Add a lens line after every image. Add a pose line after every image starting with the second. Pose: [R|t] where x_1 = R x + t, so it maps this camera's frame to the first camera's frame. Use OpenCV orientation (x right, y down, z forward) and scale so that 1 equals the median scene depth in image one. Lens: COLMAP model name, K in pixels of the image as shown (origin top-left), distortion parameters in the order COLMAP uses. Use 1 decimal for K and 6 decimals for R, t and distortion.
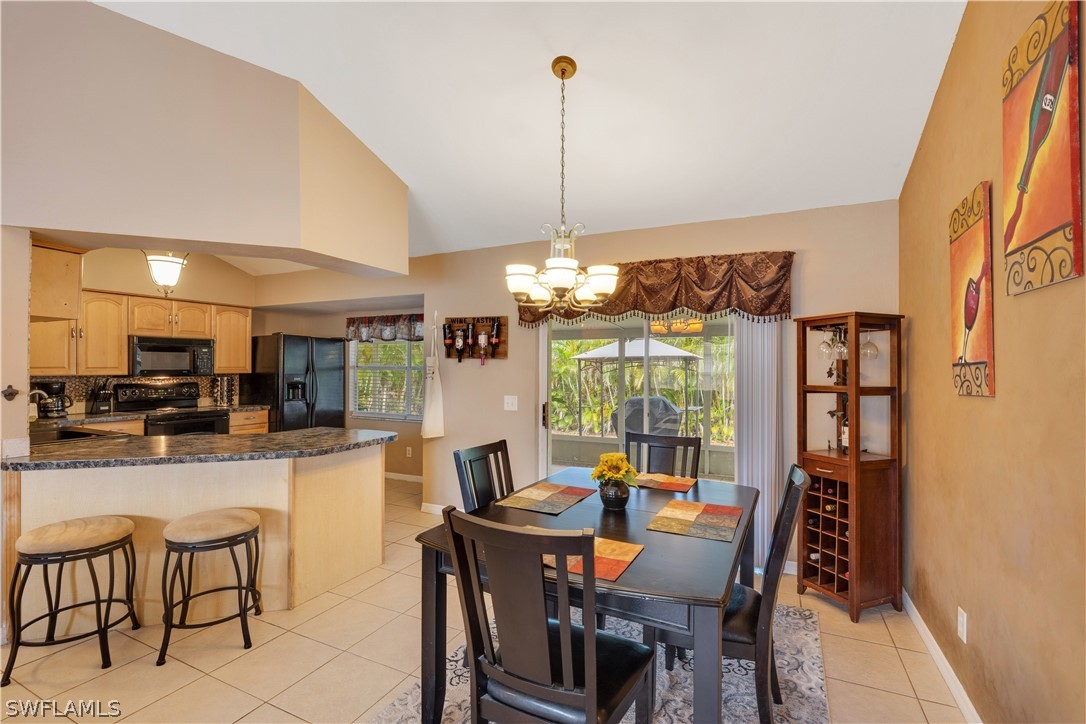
lens RADIAL K [[484.7, 0, 541.6], [0, 484.7, 363.0], [0, 0, 1]] dist [0.000848, 0.000547]
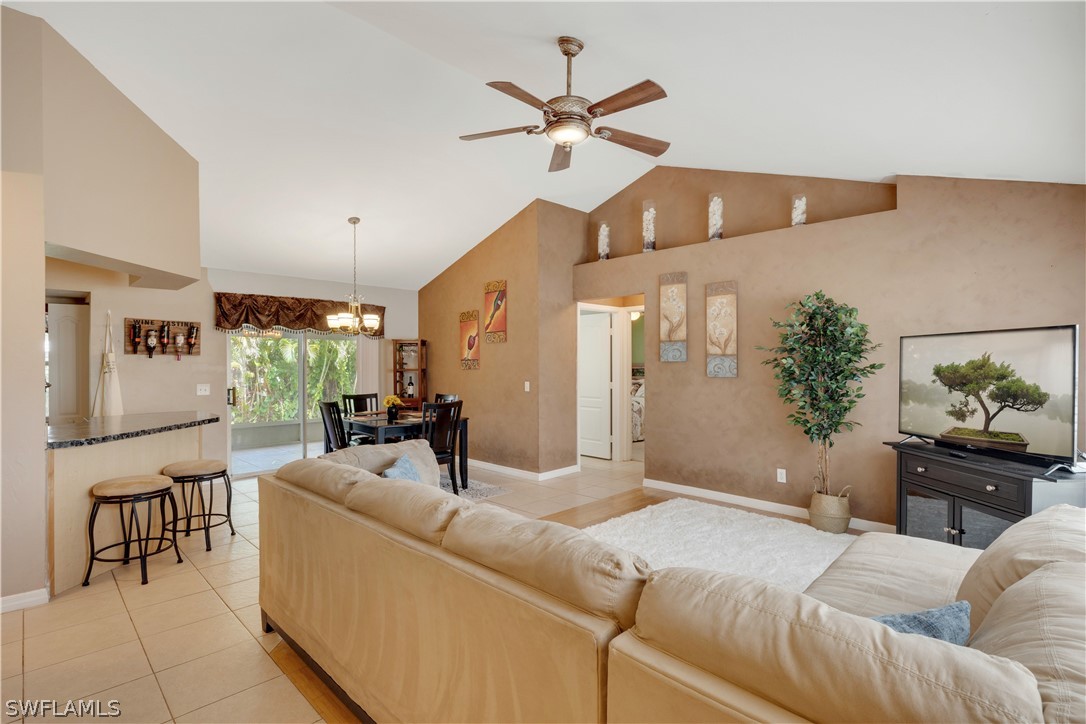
lens RADIAL K [[526.8, 0, 542.0], [0, 526.8, 364.4], [0, 0, 1]] dist [0.002455, -0.000141]
pose [[0.326194, -0.010551, 0.945244, -1.098484], [-0.003711, 0.999916, 0.012442, -0.005816], [-0.945295, -0.007567, 0.326128, -0.312952]]
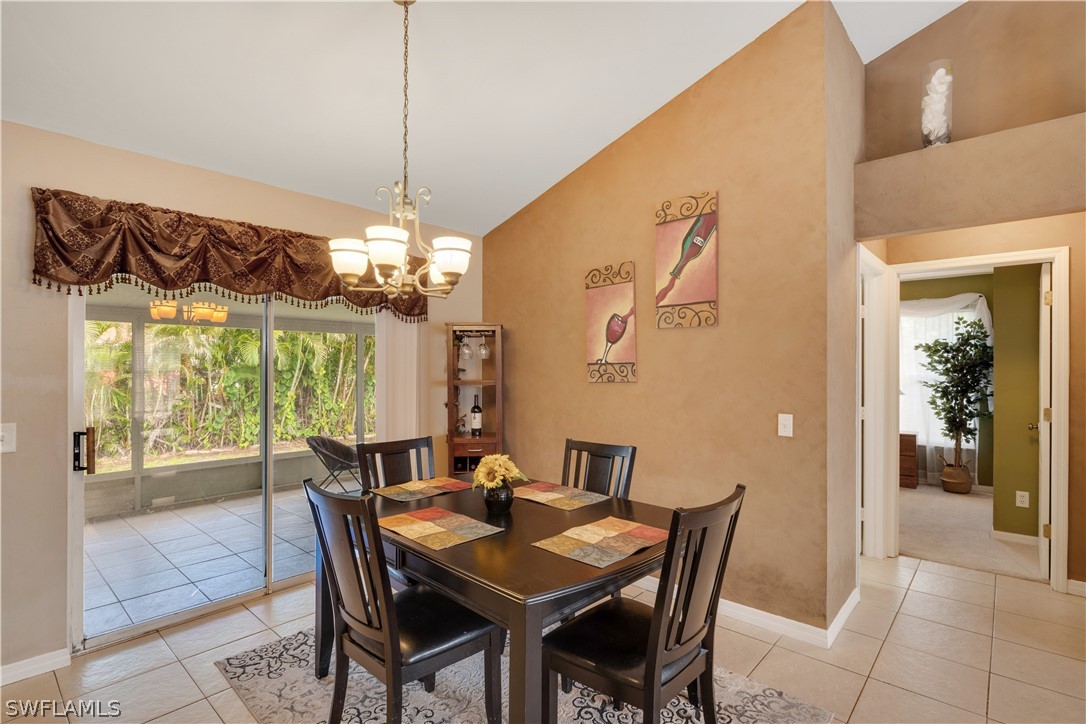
lens RADIAL K [[526.8, 0, 540.5], [0, 526.8, 366.1], [0, 0, 1]] dist [0.002455, -0.000141]
pose [[0.281814, -0.006083, 0.959450, -0.423700], [-0.009239, 0.999916, 0.009054, -0.001687], [-0.959424, -0.011416, 0.281735, 0.314364]]
